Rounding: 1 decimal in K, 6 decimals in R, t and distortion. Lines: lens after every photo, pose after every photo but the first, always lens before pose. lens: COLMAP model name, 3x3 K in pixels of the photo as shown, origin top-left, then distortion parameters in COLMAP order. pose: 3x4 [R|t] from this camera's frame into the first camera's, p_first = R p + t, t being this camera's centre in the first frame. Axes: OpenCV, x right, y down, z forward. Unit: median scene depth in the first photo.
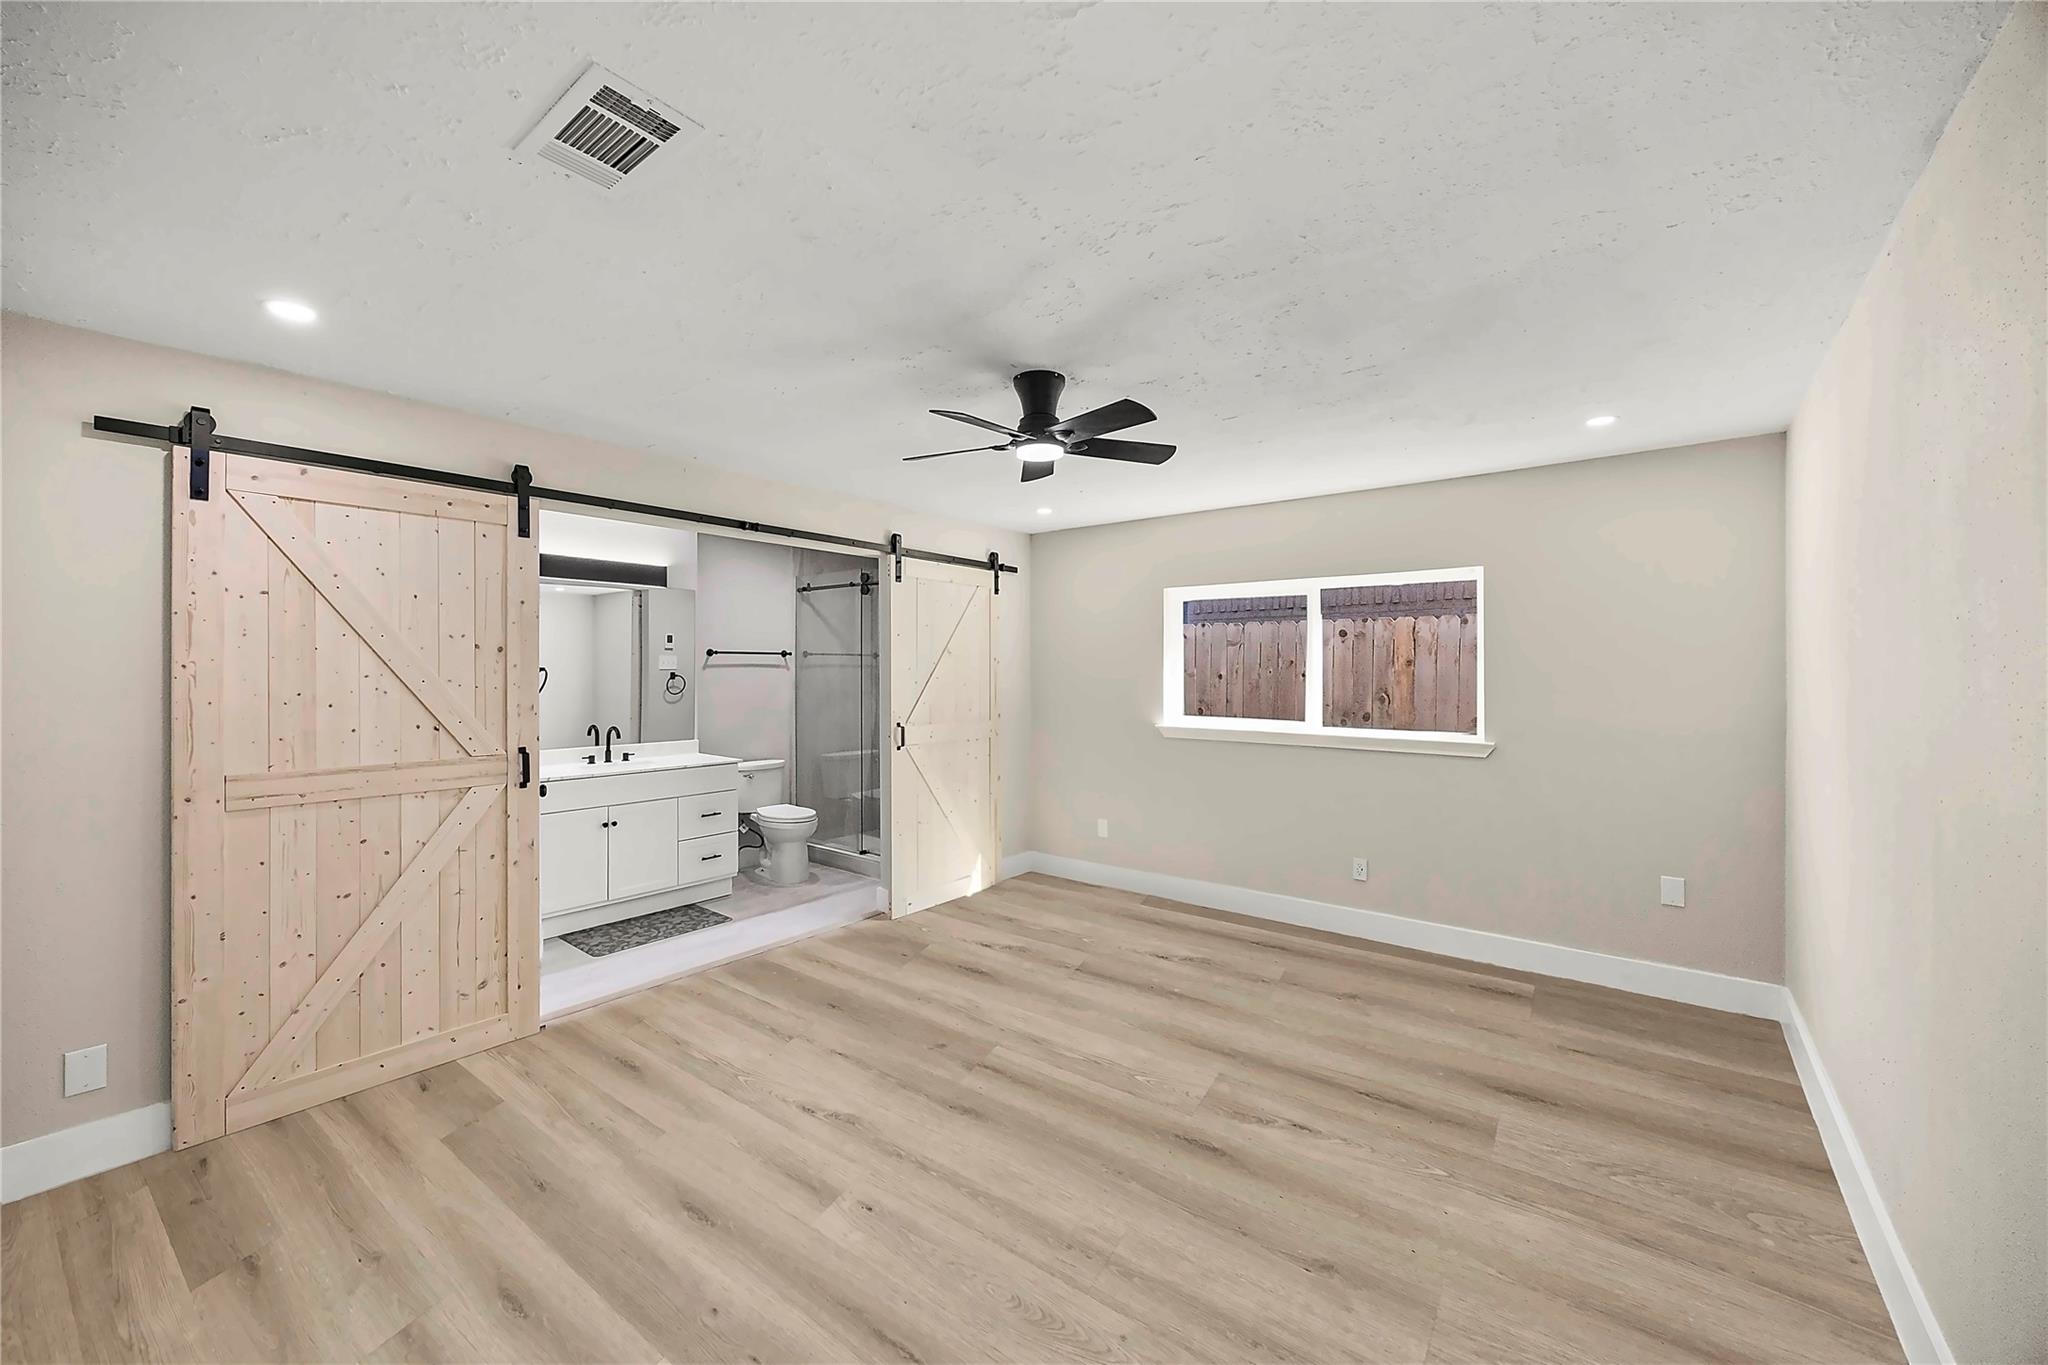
lens RADIAL K [[777.3, 0, 1010.8], [0, 777.3, 670.8], [0, 0, 1]] dist [-0.001443, -0.000034]
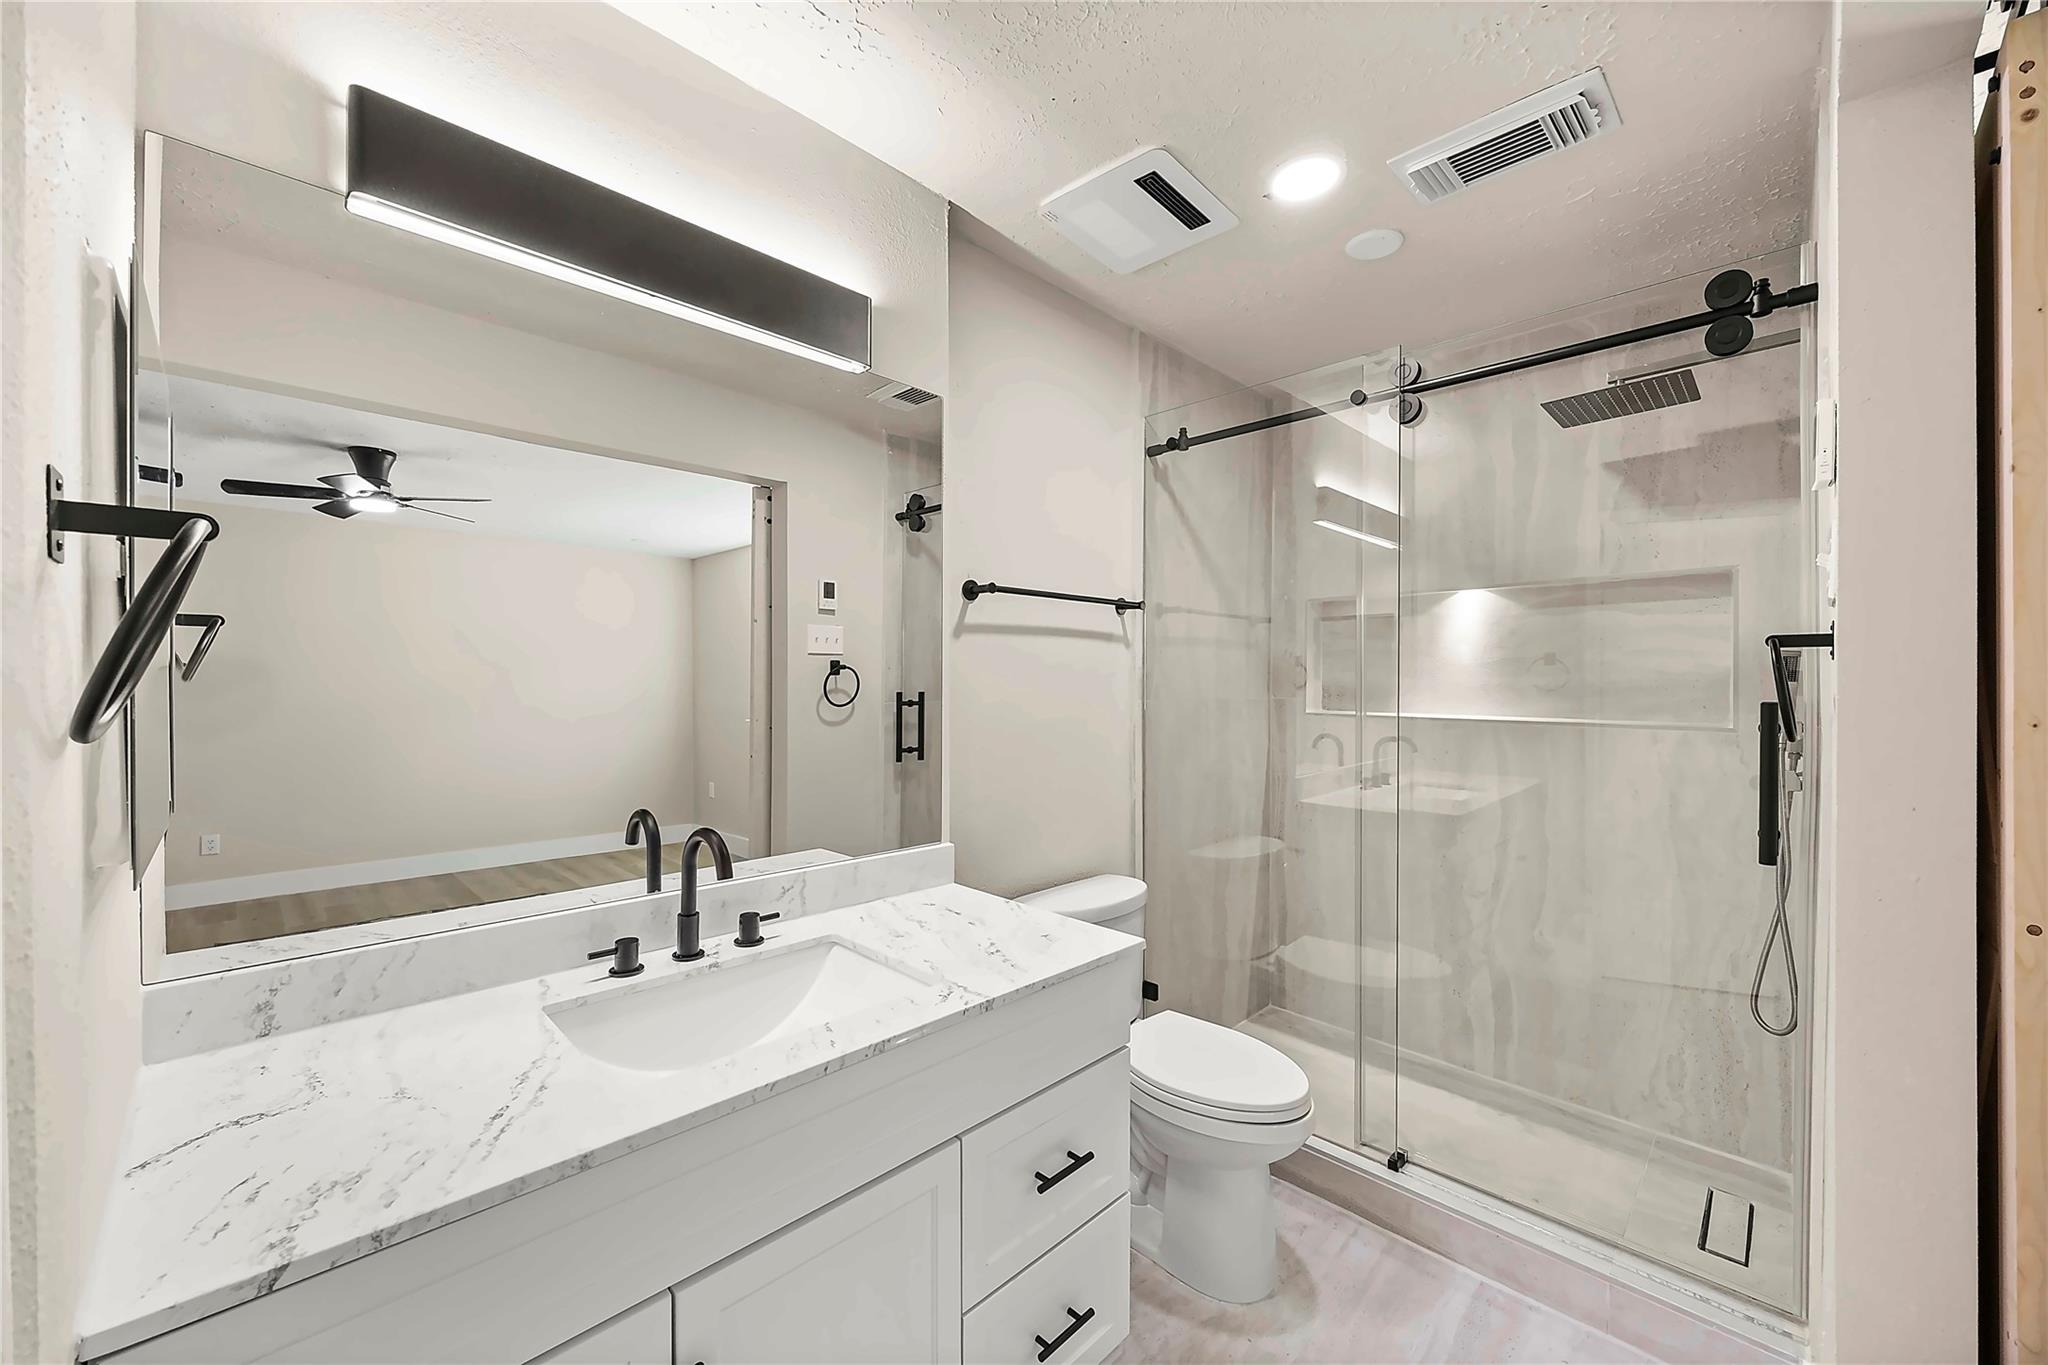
lens RADIAL K [[777.3, 0, 1024.5], [0, 777.3, 686.5], [0, 0, 1]] dist [-0.001443, -0.000034]
pose [[0.994772, -0.000095, -0.102123, -0.297826], [0.000730, 0.999981, 0.006180, 0.016438], [0.102120, -0.006222, 0.994753, 0.592297]]
